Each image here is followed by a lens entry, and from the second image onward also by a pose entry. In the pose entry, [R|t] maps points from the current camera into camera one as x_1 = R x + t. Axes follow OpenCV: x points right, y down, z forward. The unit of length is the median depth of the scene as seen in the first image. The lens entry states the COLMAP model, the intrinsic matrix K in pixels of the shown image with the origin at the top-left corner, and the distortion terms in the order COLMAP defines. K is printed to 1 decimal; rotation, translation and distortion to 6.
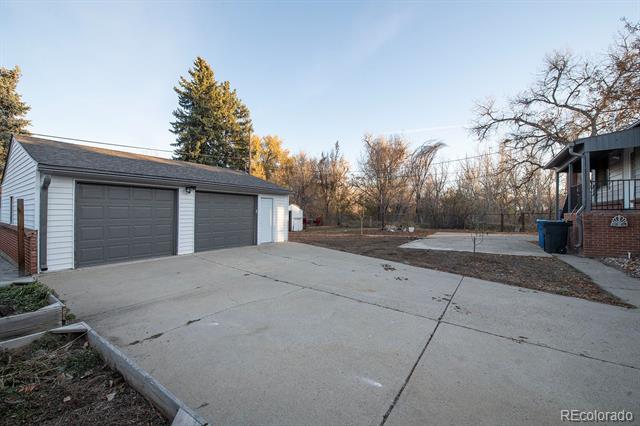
lens RADIAL K [[254.4, 0, 324.5], [0, 254.4, 213.1], [0, 0, 1]] dist [-0.018635, -0.000118]
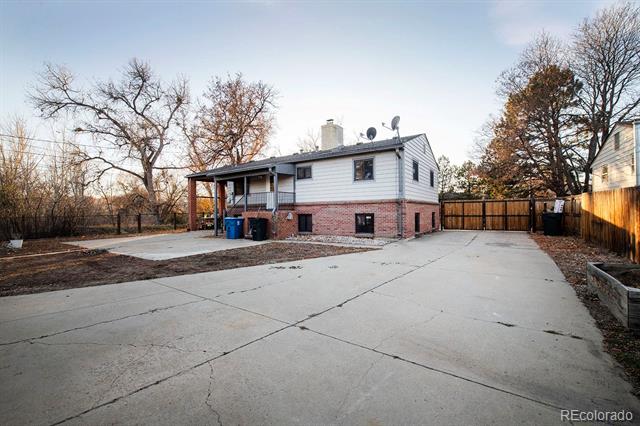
lens RADIAL K [[272.4, 0, 322.7], [0, 272.4, 207.7], [0, 0, 1]] dist [-0.014796, -0.000439]
pose [[0.019119, 0.010160, 0.999766, -0.197340], [0.018090, 0.999781, -0.010507, -0.000906], [-0.999654, 0.018287, 0.018931, 0.211468]]
